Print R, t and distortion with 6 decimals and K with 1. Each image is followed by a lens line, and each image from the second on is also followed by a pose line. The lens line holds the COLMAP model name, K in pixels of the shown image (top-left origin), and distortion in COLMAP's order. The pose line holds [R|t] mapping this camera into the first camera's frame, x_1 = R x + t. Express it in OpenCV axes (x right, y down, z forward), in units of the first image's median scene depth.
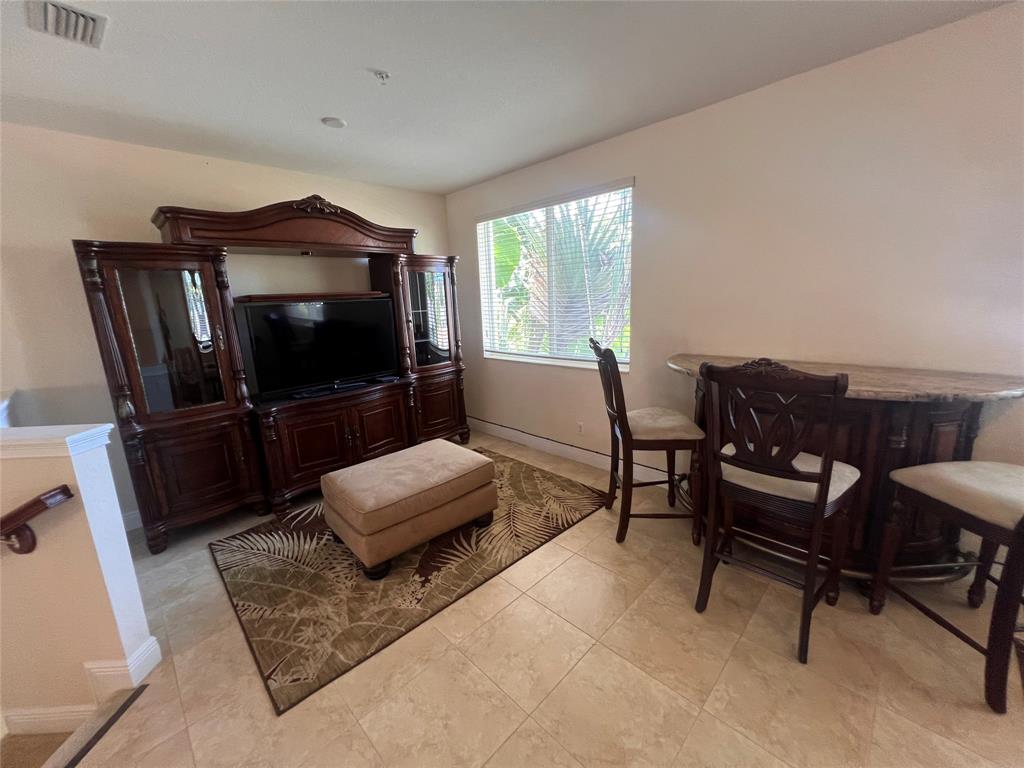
lens RADIAL K [[408.8, 0, 512.0], [0, 408.8, 384.0], [0, 0, 1]] dist [-0.007409, -0.000158]
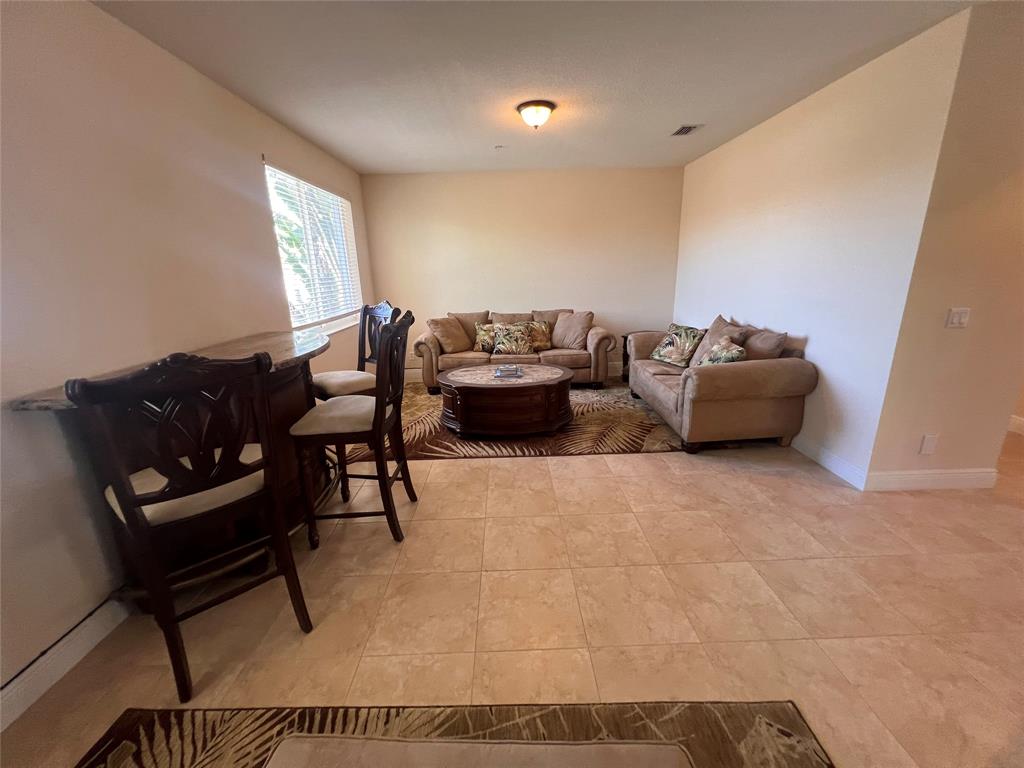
lens RADIAL K [[408.8, 0, 512.0], [0, 408.8, 384.0], [0, 0, 1]] dist [-0.007409, -0.000158]
pose [[-0.712091, -0.133100, 0.689356, -0.284561], [0.201444, 0.901849, 0.382215, -0.126385], [-0.672568, 0.411039, -0.615386, 0.723151]]
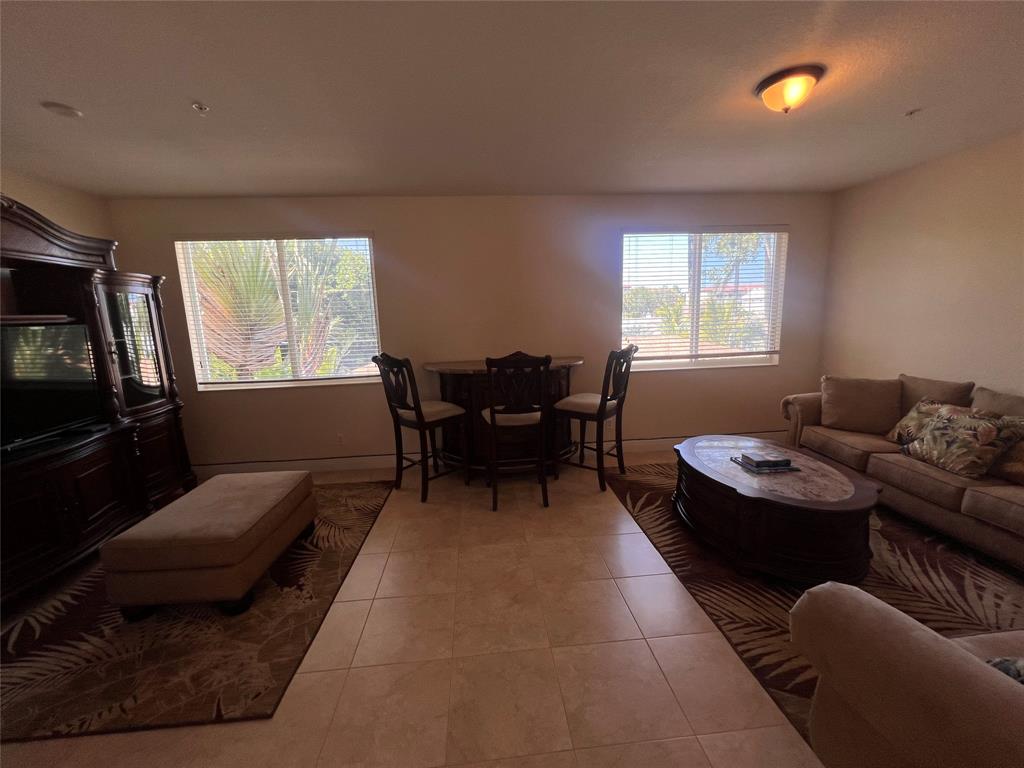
lens RADIAL K [[411.1, 0, 514.0], [0, 411.1, 383.2], [0, 0, 1]] dist [-0.000503, 0.000201]
pose [[0.642555, -0.110895, 0.758172, -0.375600], [0.165518, 0.986199, 0.003971, 0.032789], [-0.748149, 0.122939, 0.652042, -0.105764]]
